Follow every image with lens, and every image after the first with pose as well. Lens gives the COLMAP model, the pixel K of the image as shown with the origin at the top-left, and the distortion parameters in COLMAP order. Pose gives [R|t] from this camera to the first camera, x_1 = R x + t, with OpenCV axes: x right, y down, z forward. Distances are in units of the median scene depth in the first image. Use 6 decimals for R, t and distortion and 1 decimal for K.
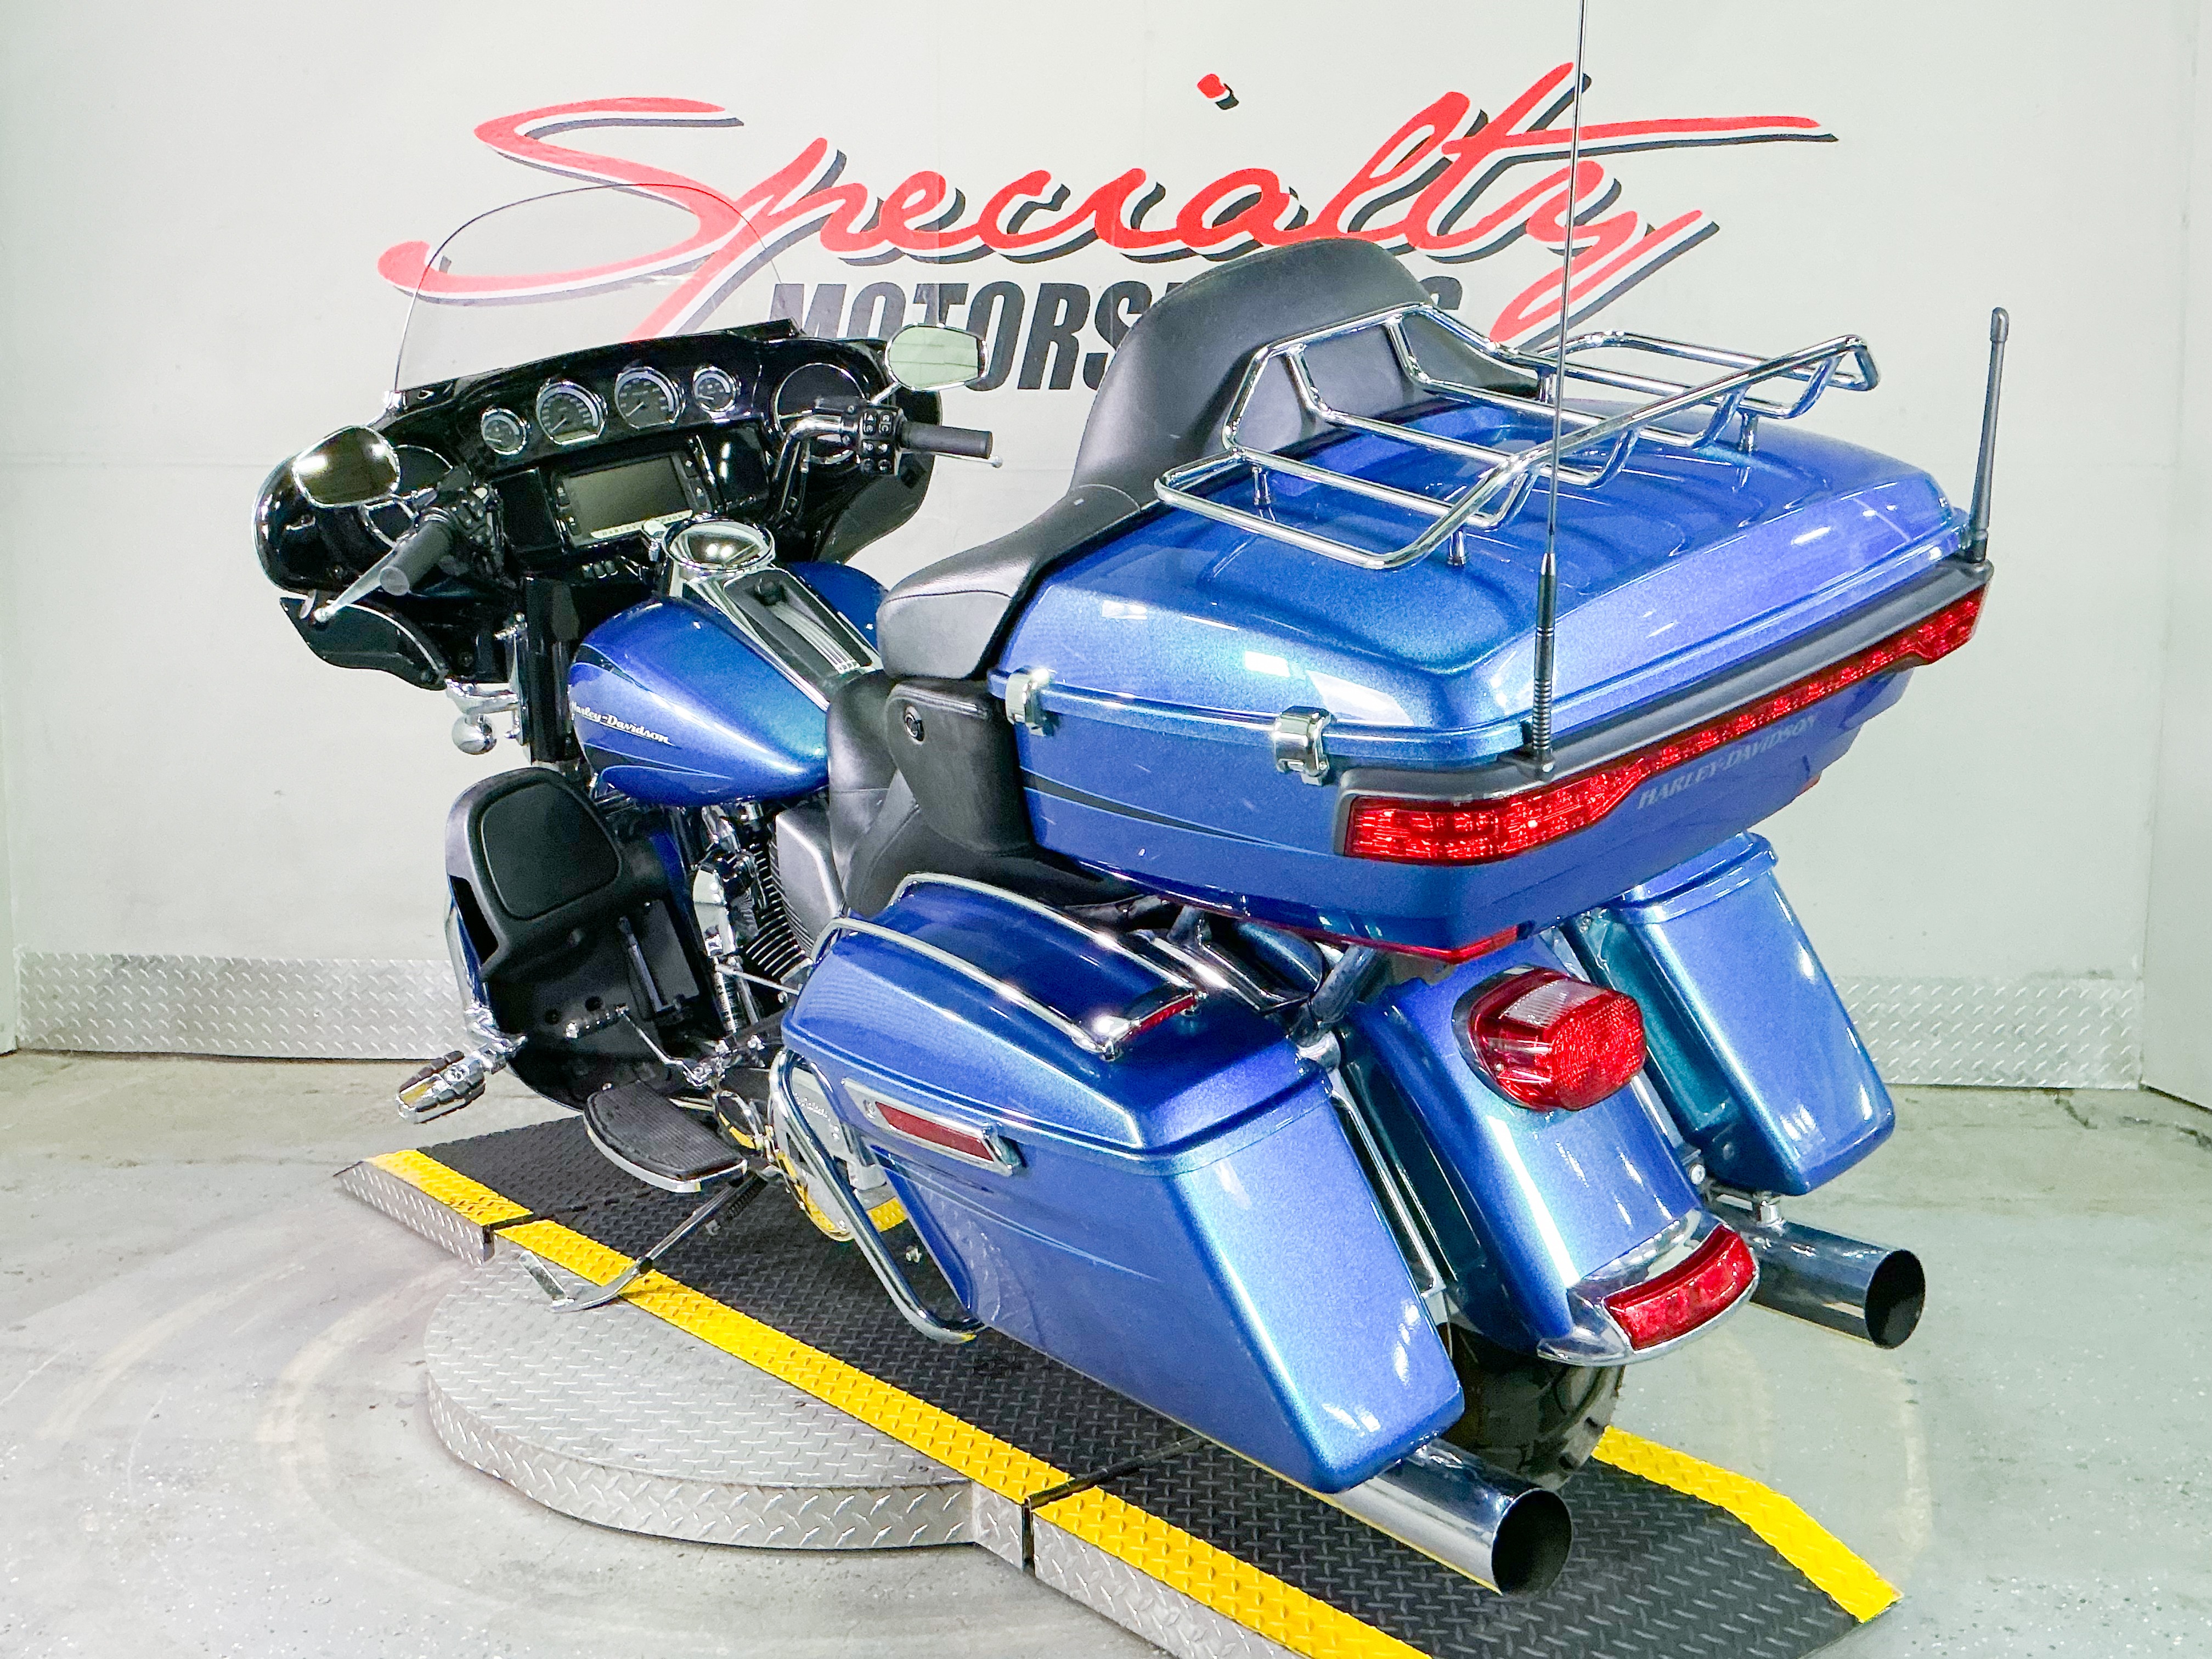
lens RADIAL K [[2191.5, 0, 1106.0], [0, 2191.5, 829.5], [0, 0, 1]] dist [0.147282, -0.308065]
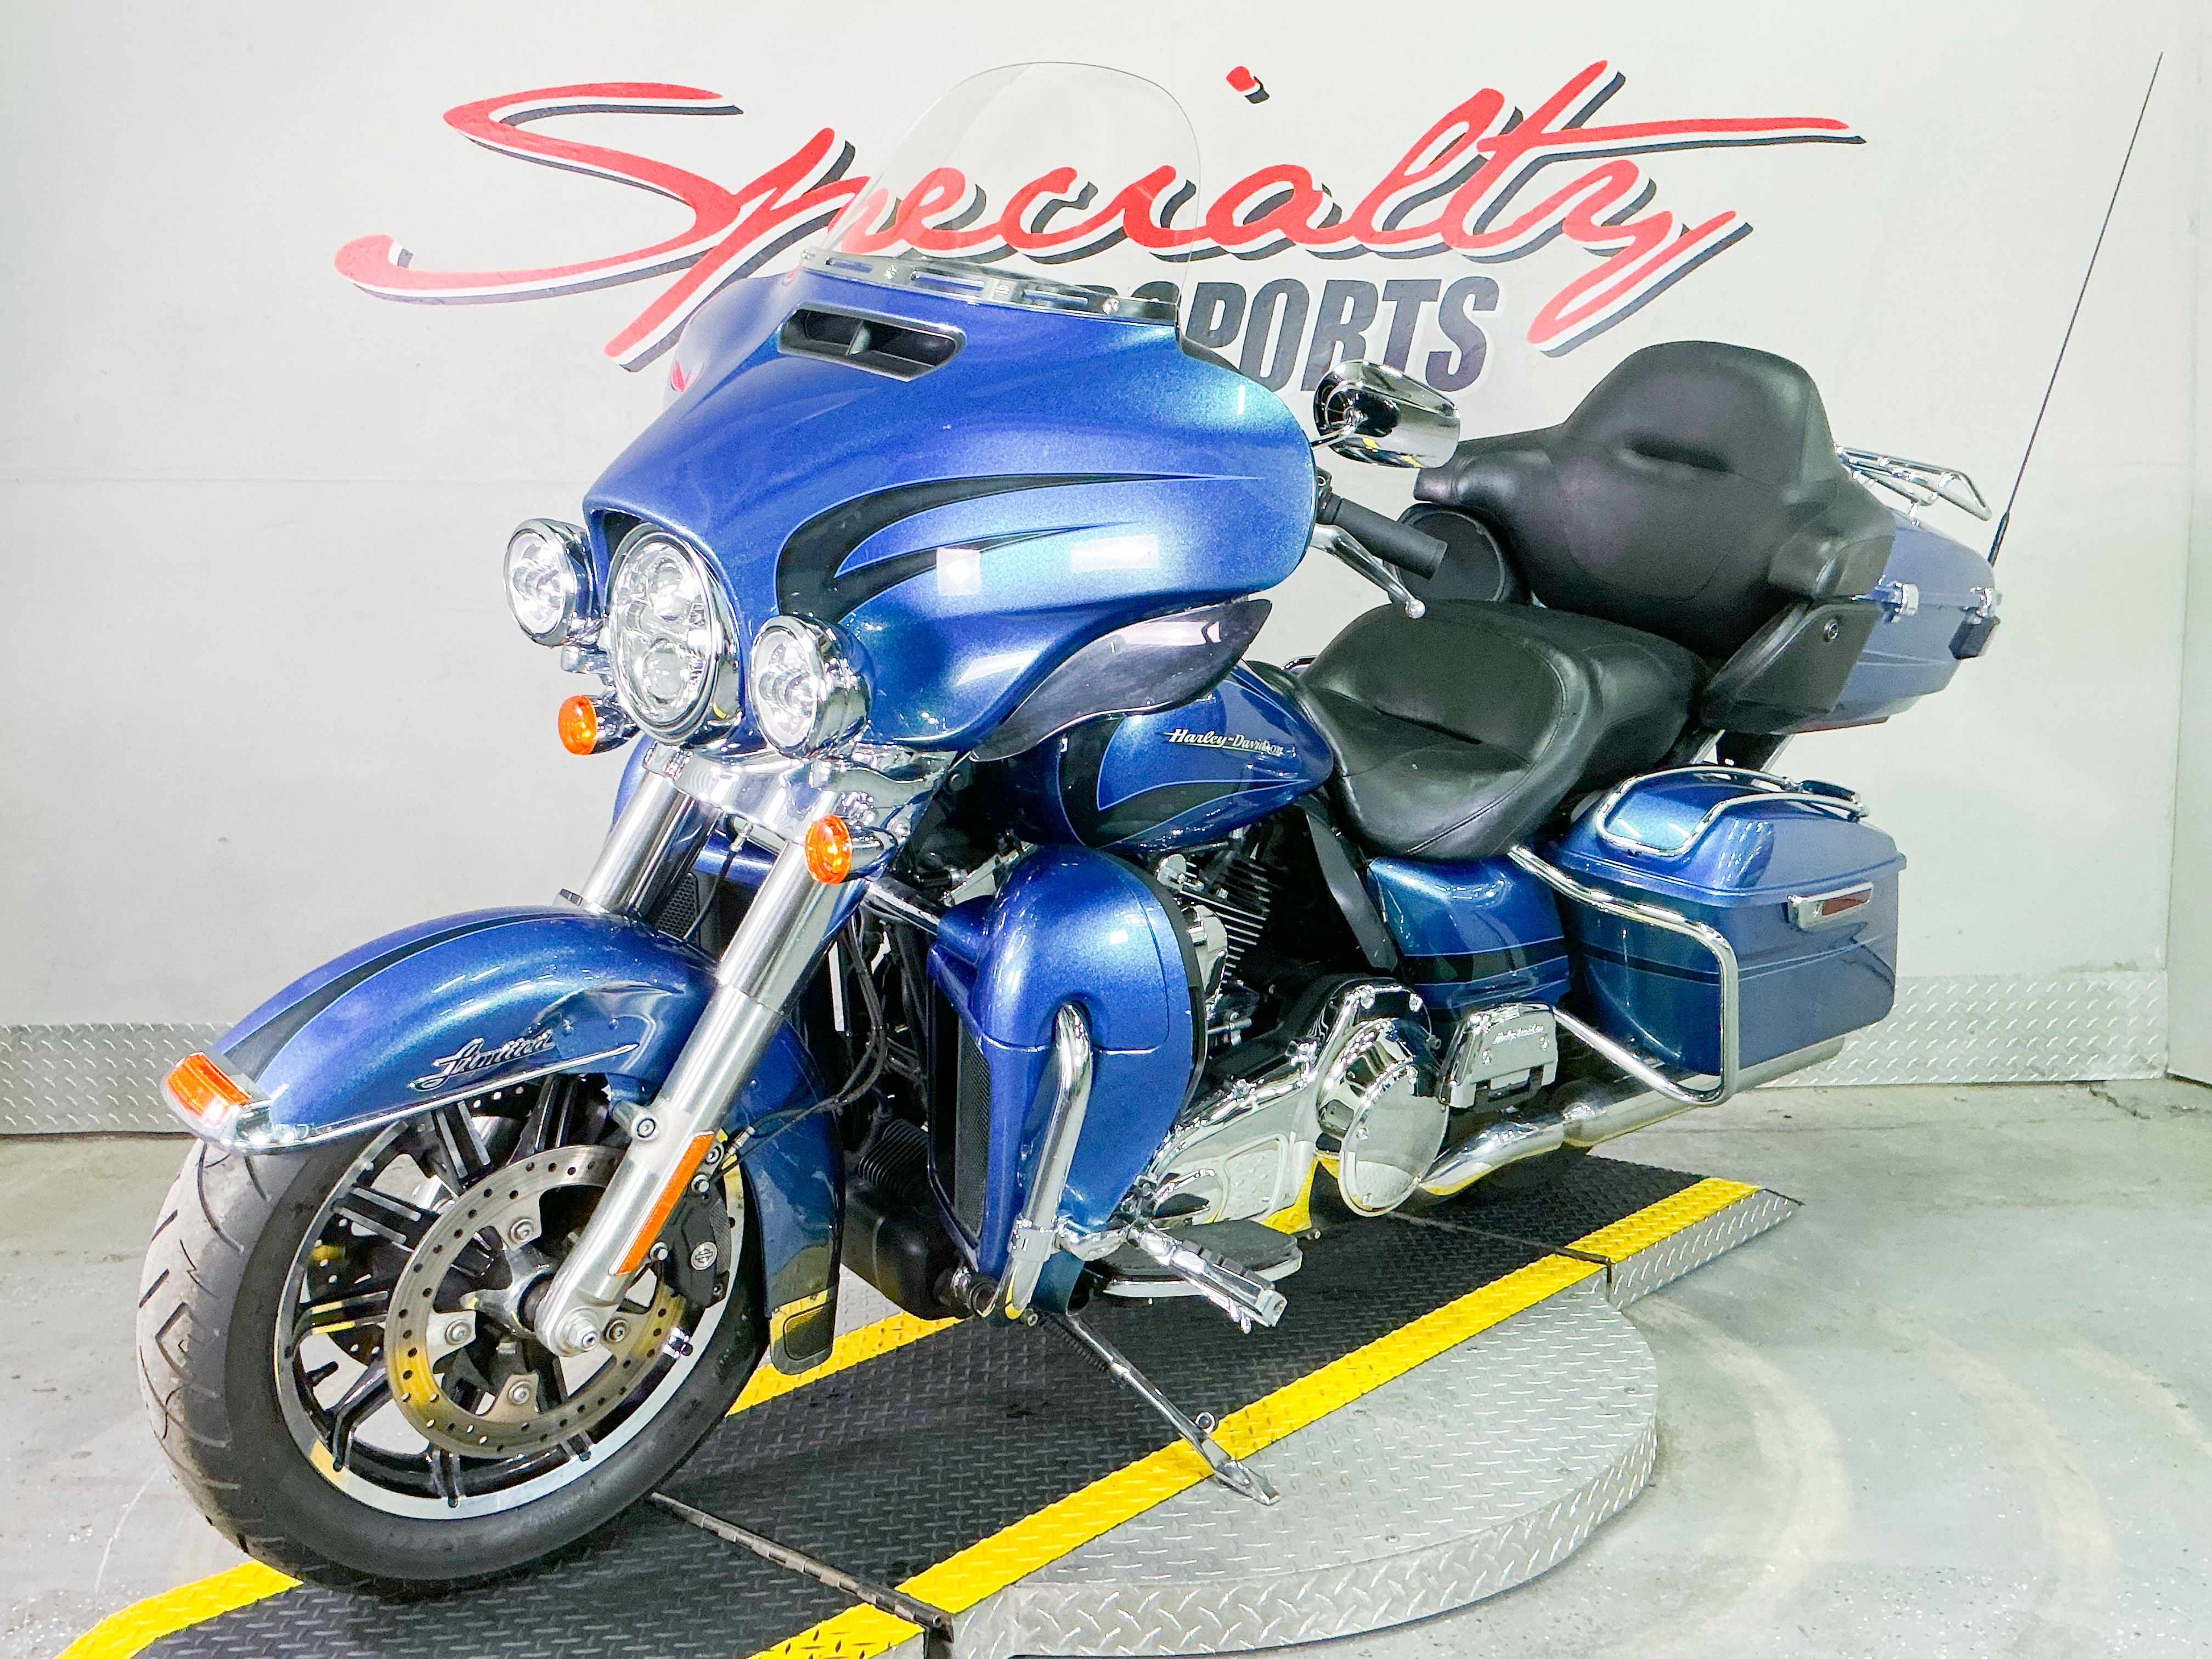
lens RADIAL K [[2191.5, 0, 1106.0], [0, 2191.5, 829.5], [0, 0, 1]] dist [0.147282, -0.308065]
pose [[0.990869, -0.028134, 0.131858, -0.146945], [0.029796, 0.999499, -0.010644, -0.000305], [-0.131493, 0.014476, 0.991211, 0.055689]]
